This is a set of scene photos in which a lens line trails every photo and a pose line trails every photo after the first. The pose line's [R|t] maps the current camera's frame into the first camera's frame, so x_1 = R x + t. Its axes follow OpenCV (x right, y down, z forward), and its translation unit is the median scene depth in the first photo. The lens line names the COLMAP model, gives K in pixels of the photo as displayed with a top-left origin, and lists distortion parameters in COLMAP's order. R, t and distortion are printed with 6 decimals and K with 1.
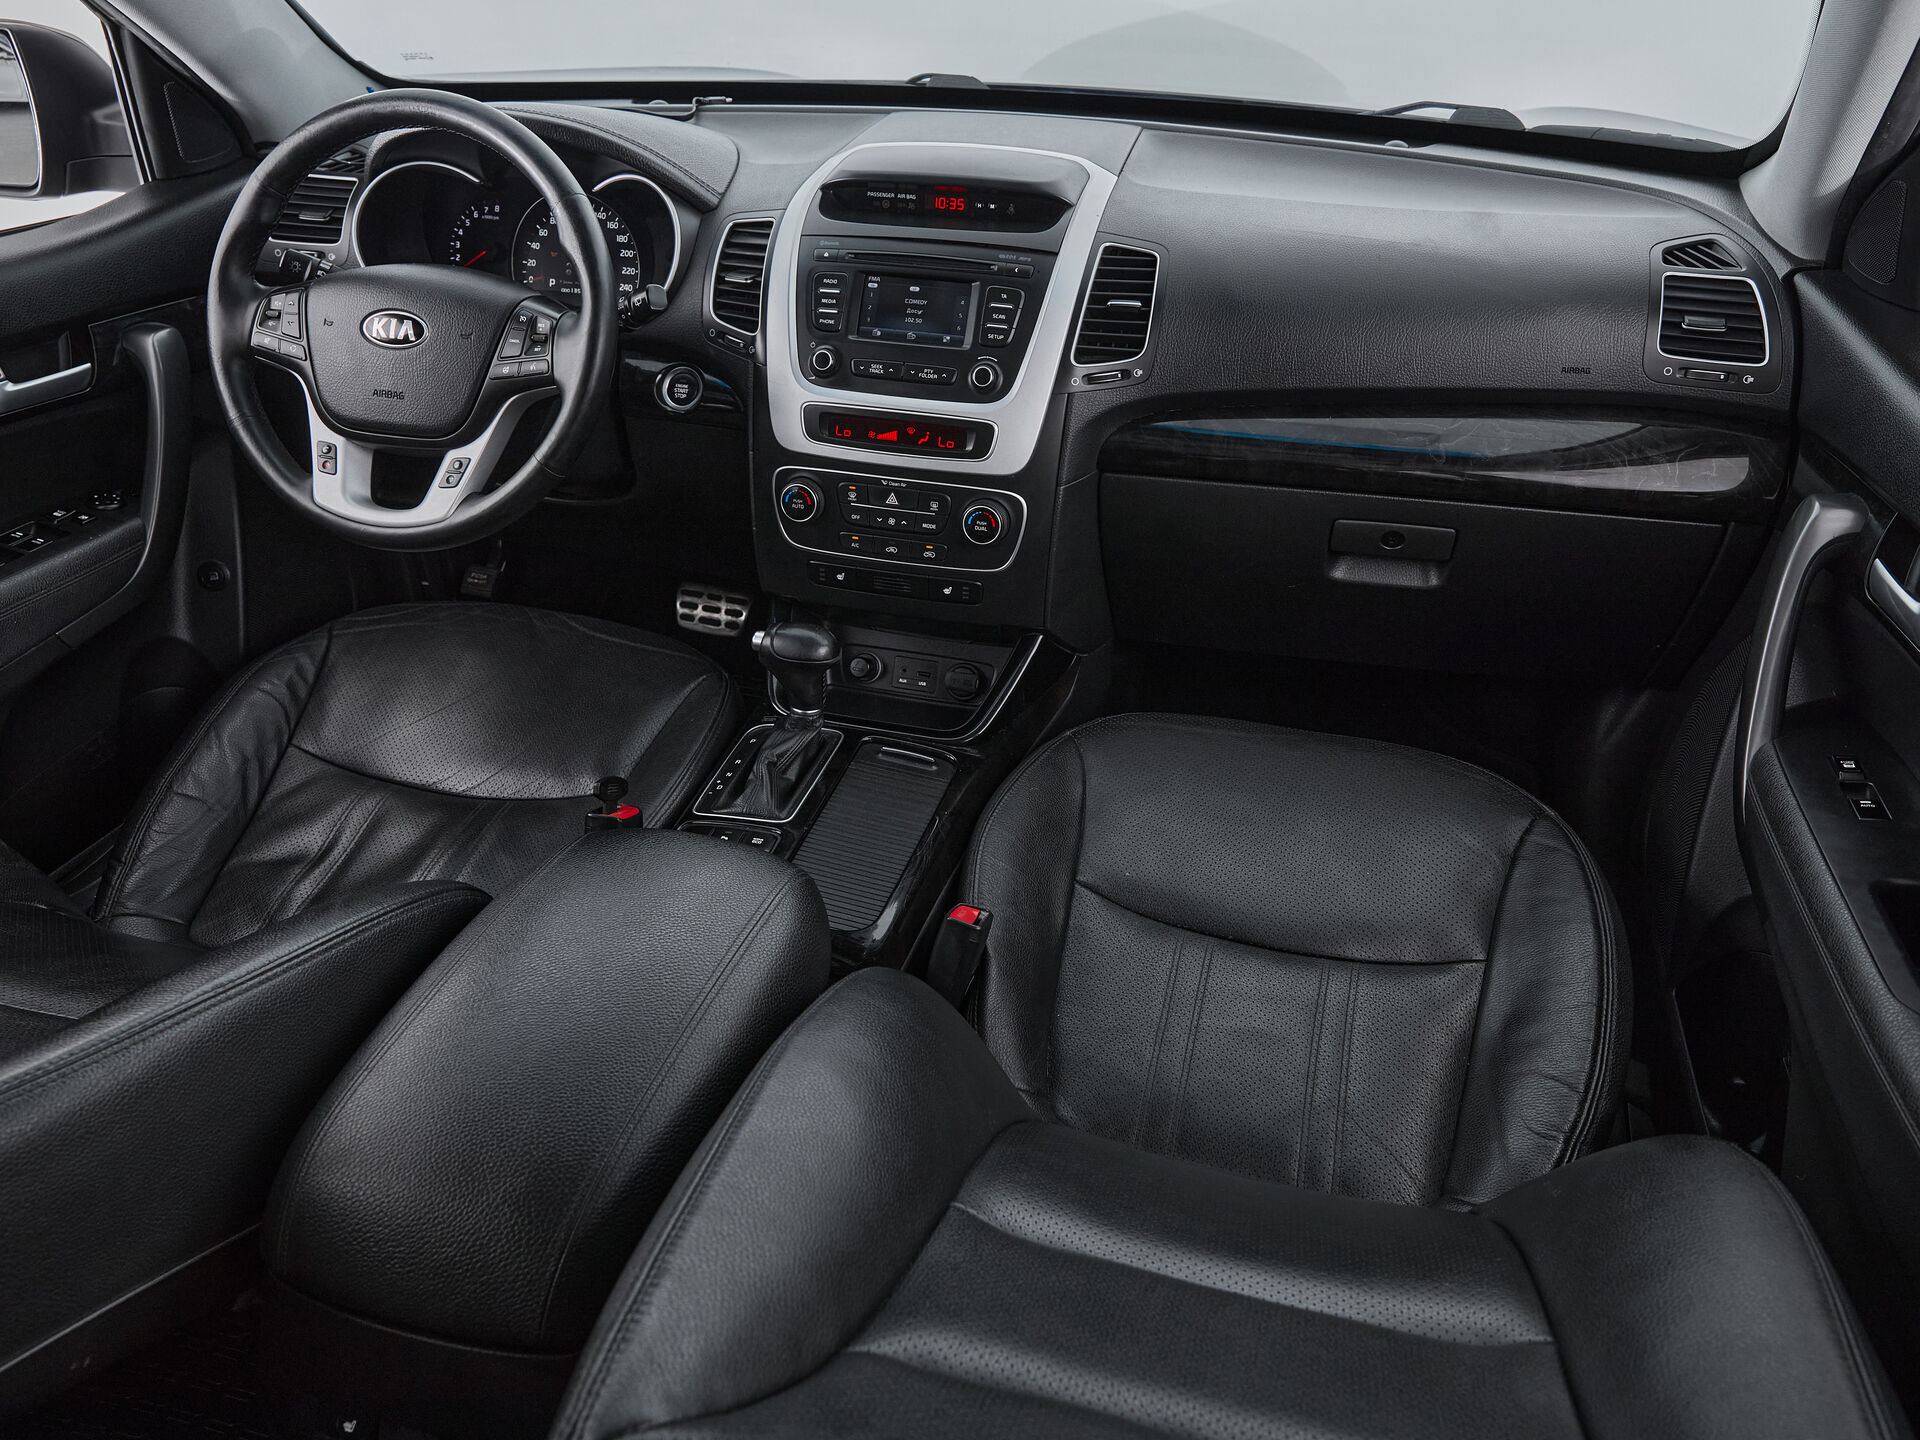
lens RADIAL K [[1338.4, 0, 977.6], [0, 1338.4, 710.6], [0, 0, 1]] dist [-0.018322, 0.001495]
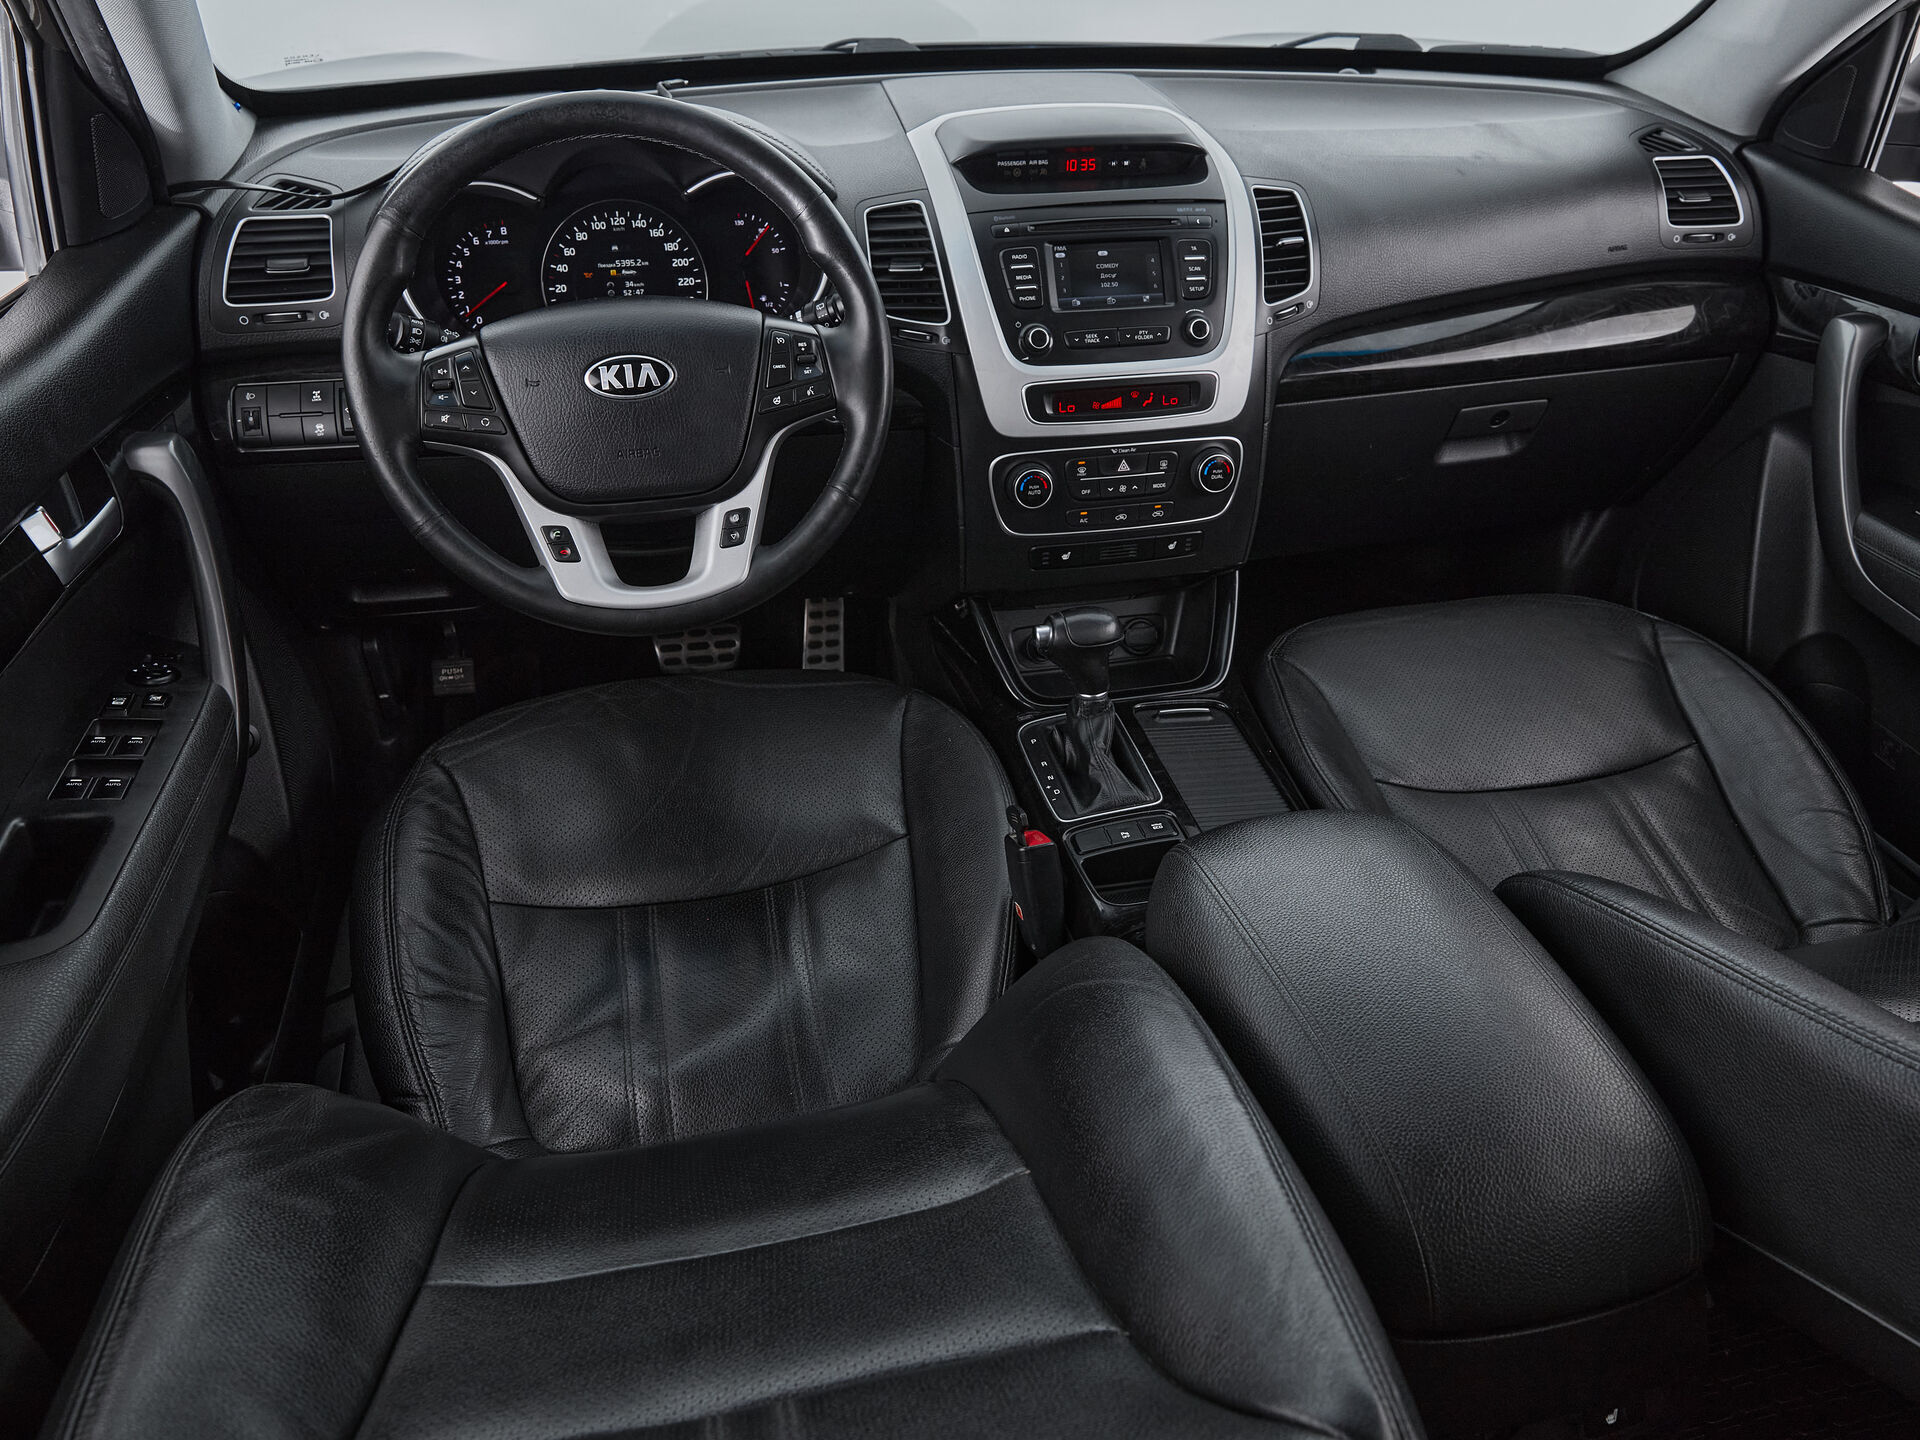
lens RADIAL K [[1338.4, 0, 977.6], [0, 1338.4, 710.6], [0, 0, 1]] dist [-0.018322, 0.001495]
pose [[0.888440, -0.259428, 0.378644, -0.587146], [0.247924, 0.965489, 0.079785, -0.089258], [-0.386275, 0.022991, 0.922097, 0.129080]]
